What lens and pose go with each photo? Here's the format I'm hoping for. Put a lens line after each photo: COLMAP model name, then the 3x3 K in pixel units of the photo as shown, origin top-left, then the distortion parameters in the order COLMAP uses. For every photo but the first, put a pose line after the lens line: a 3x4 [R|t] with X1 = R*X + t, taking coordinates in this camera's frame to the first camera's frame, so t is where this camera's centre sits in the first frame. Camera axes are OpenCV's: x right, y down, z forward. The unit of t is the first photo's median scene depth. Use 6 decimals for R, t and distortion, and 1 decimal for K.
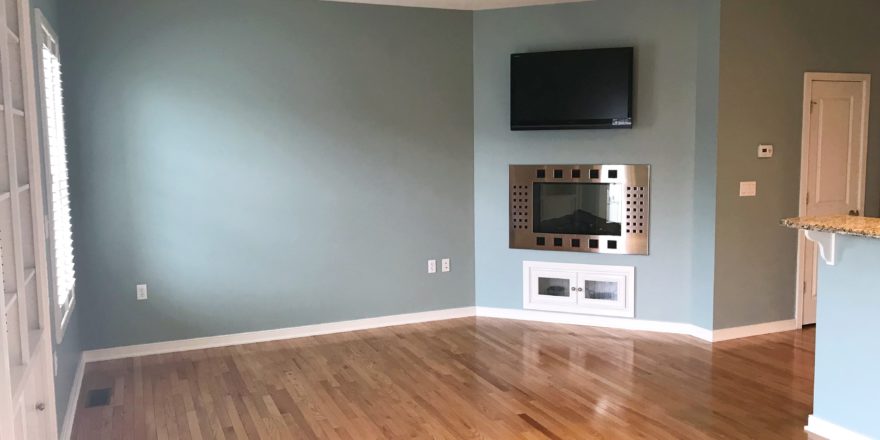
lens RADIAL K [[736.2, 0, 442.4], [0, 736.2, 213.4], [0, 0, 1]] dist [0.029576, -0.036670]
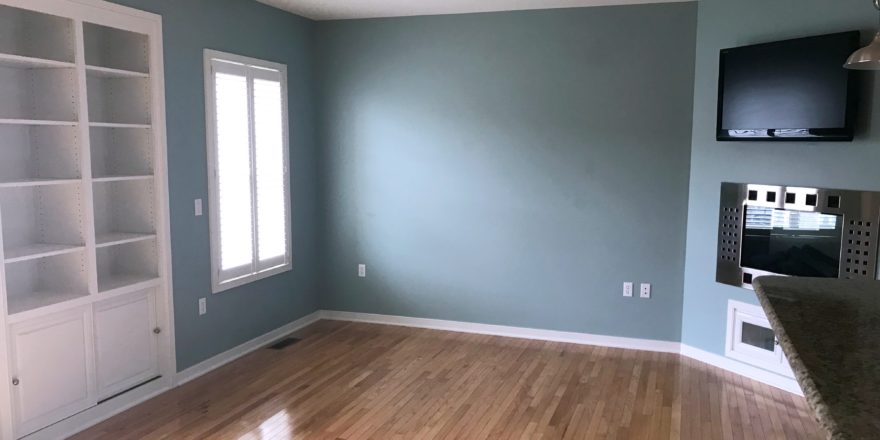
lens RADIAL K [[736.2, 0, 480.1], [0, 736.2, 256.6], [0, 0, 1]] dist [0.029576, -0.036670]
pose [[0.734502, 0.118335, -0.668209, 0.513494], [-0.087789, 0.992974, 0.079350, -0.028171], [0.672904, 0.000379, 0.739730, 0.218768]]
